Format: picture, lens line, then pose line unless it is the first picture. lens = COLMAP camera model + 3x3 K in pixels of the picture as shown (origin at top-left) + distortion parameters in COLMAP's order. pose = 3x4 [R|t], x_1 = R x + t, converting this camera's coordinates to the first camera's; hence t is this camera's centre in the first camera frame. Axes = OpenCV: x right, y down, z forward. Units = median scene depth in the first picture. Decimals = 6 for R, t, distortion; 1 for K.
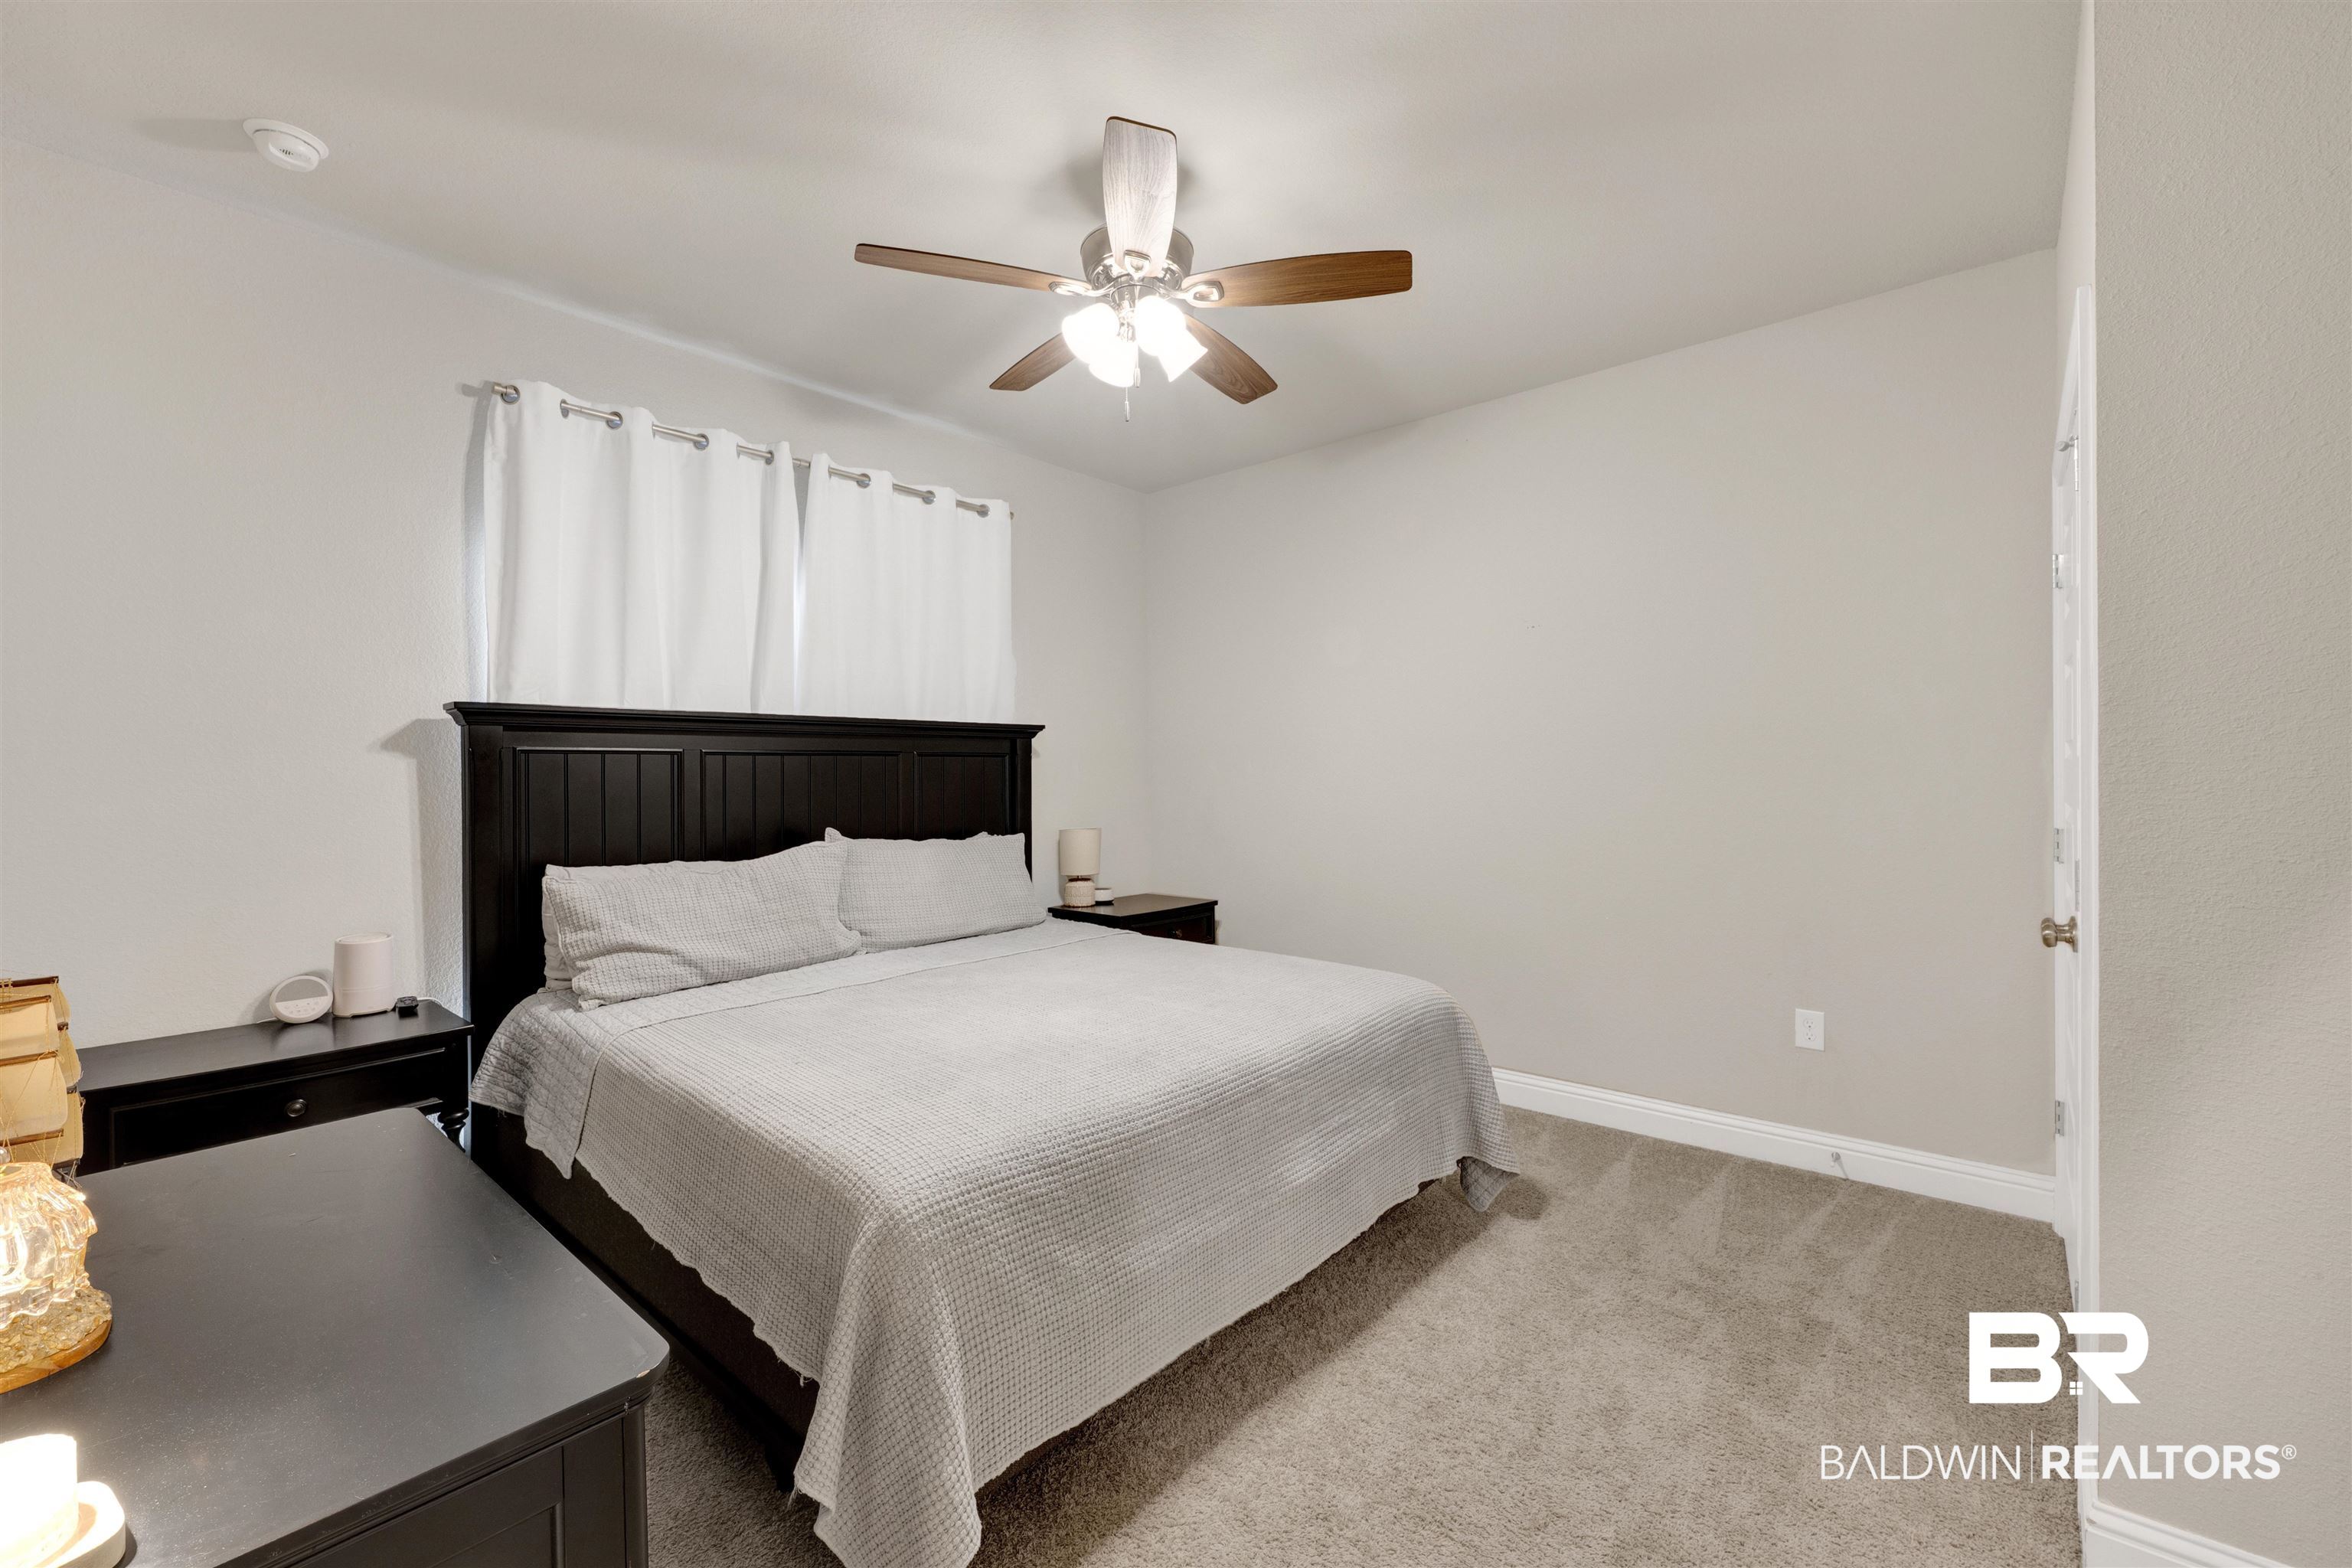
lens RADIAL K [[969.5, 0, 1176.0], [0, 969.5, 784.0], [0, 0, 1]] dist [-0.002531, -0.000342]
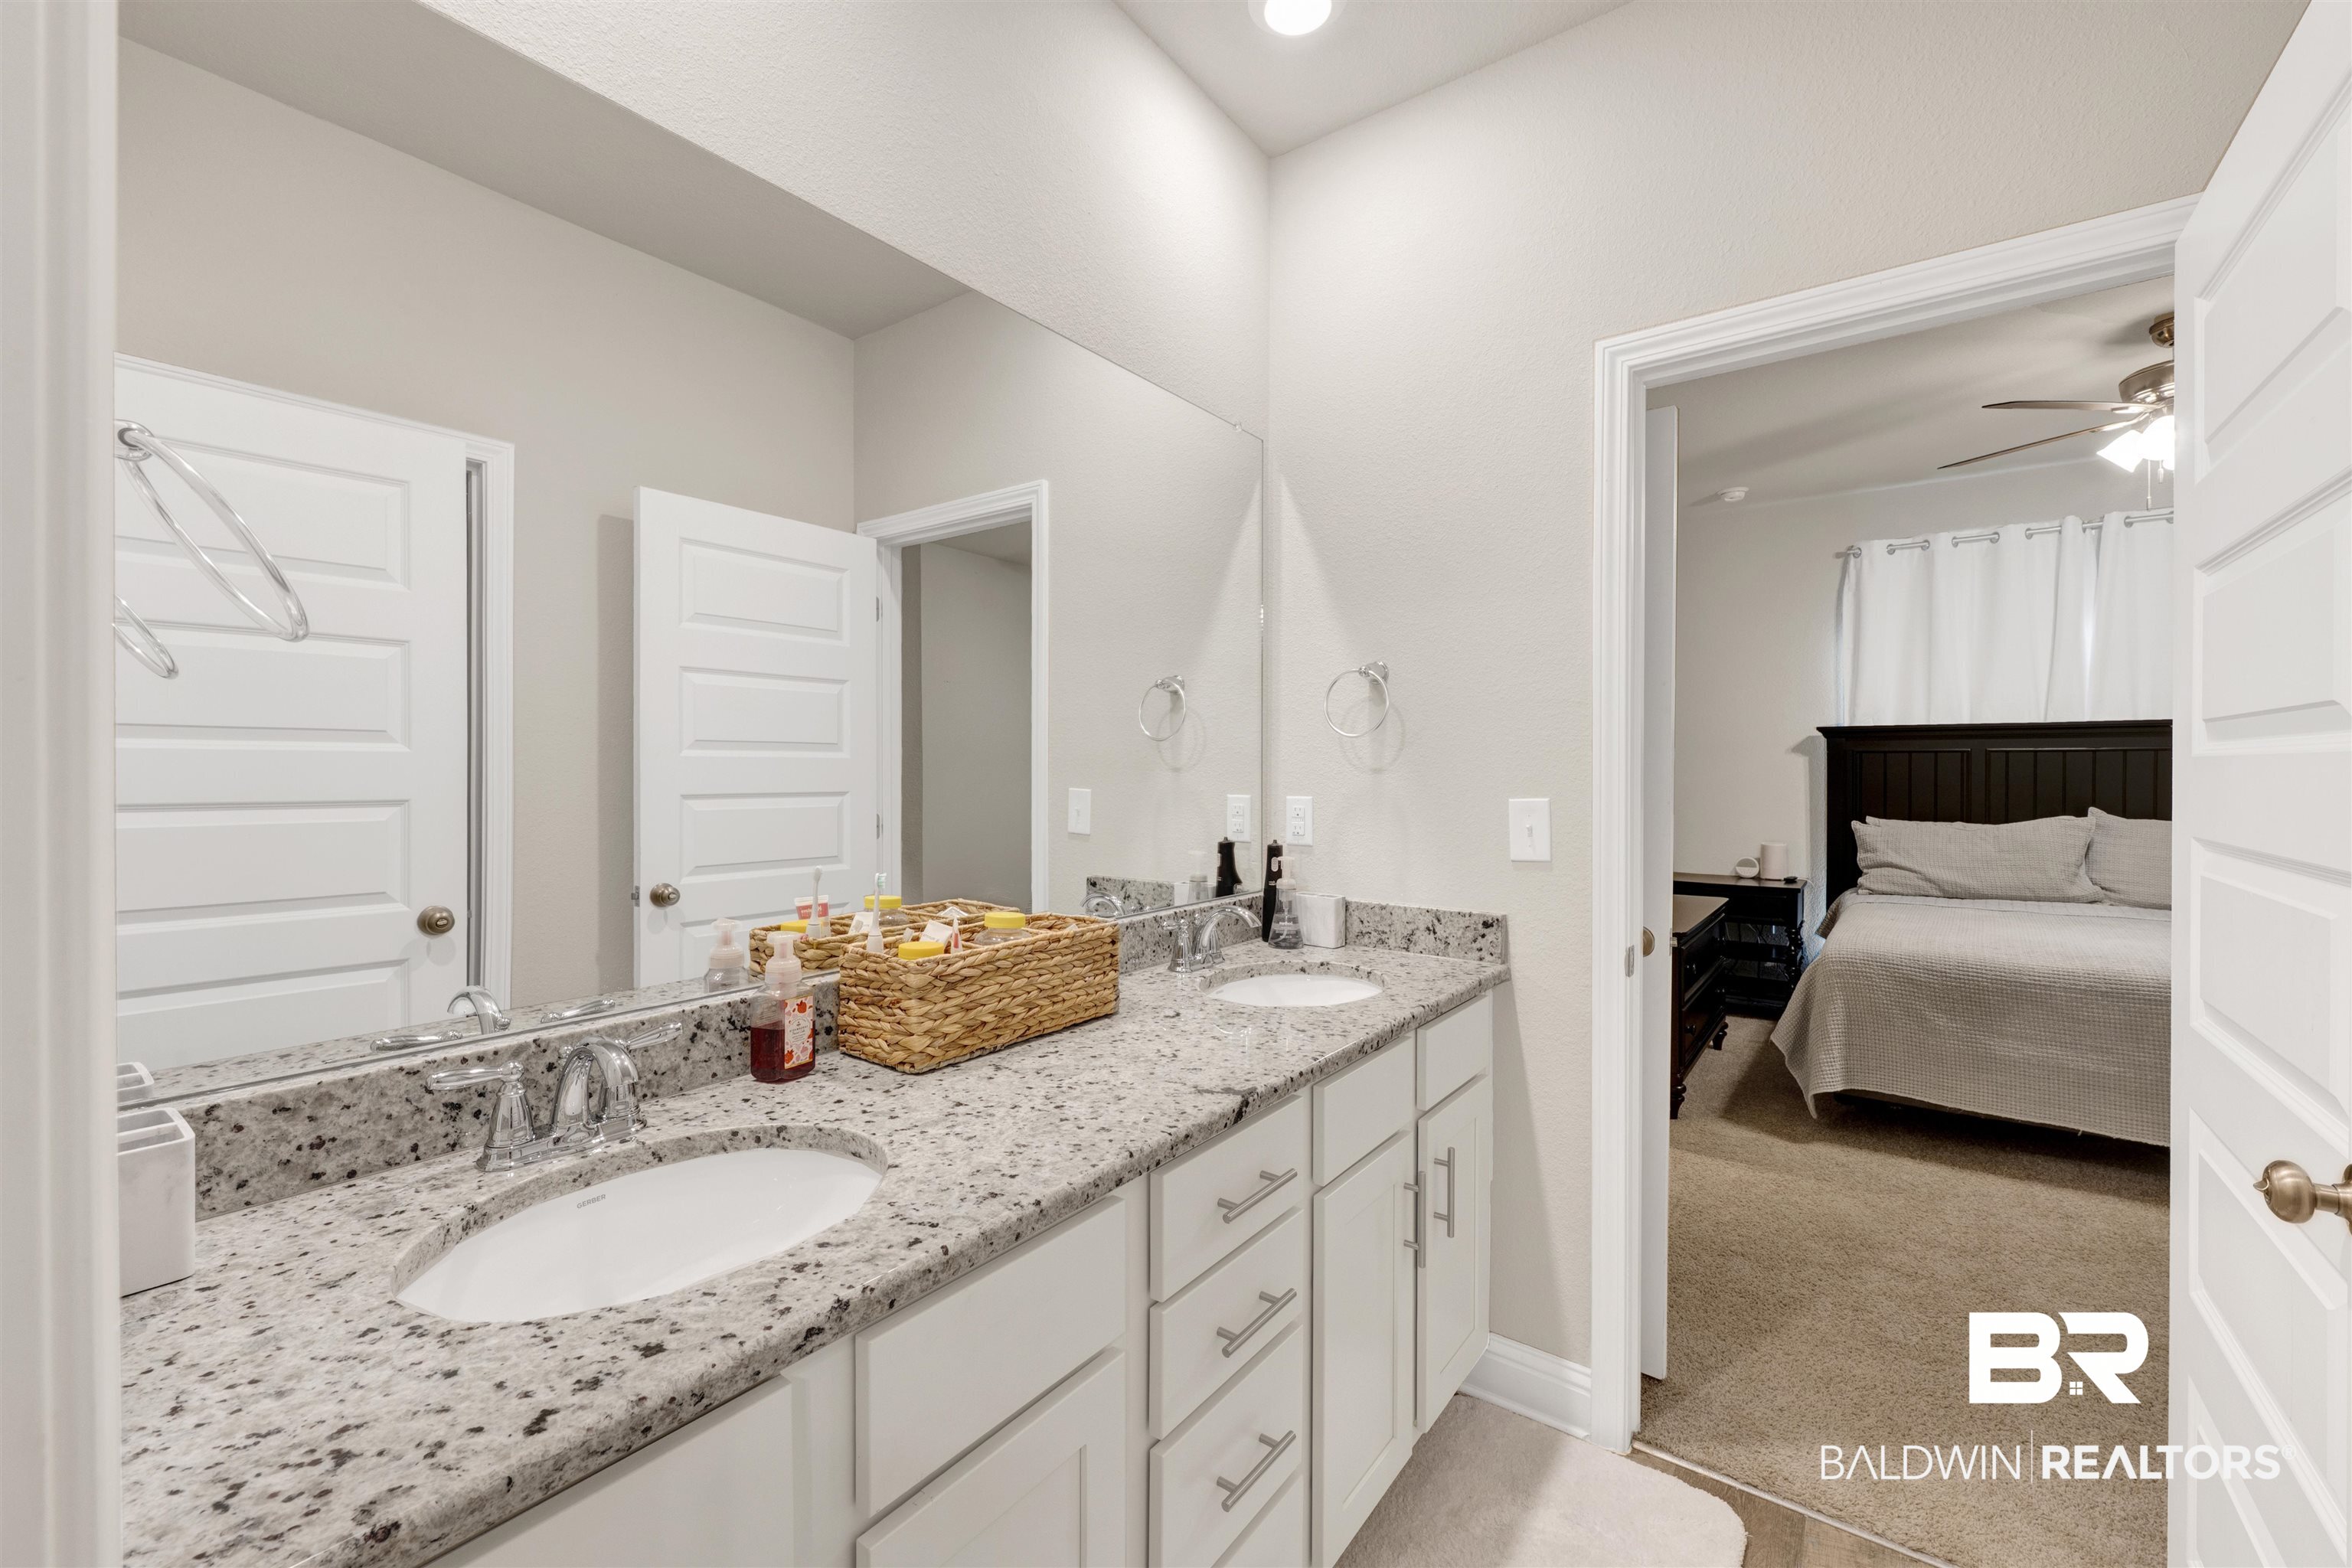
lens RADIAL K [[963.4, 0, 1190.4], [0, 963.4, 777.6], [0, 0, 1]] dist [0.006401, -0.000020]
pose [[0.095398, 0.019131, -0.995255, 1.009542], [-0.008707, 0.999793, 0.018384, -0.008505], [0.995401, 0.006912, 0.095545, -0.406161]]
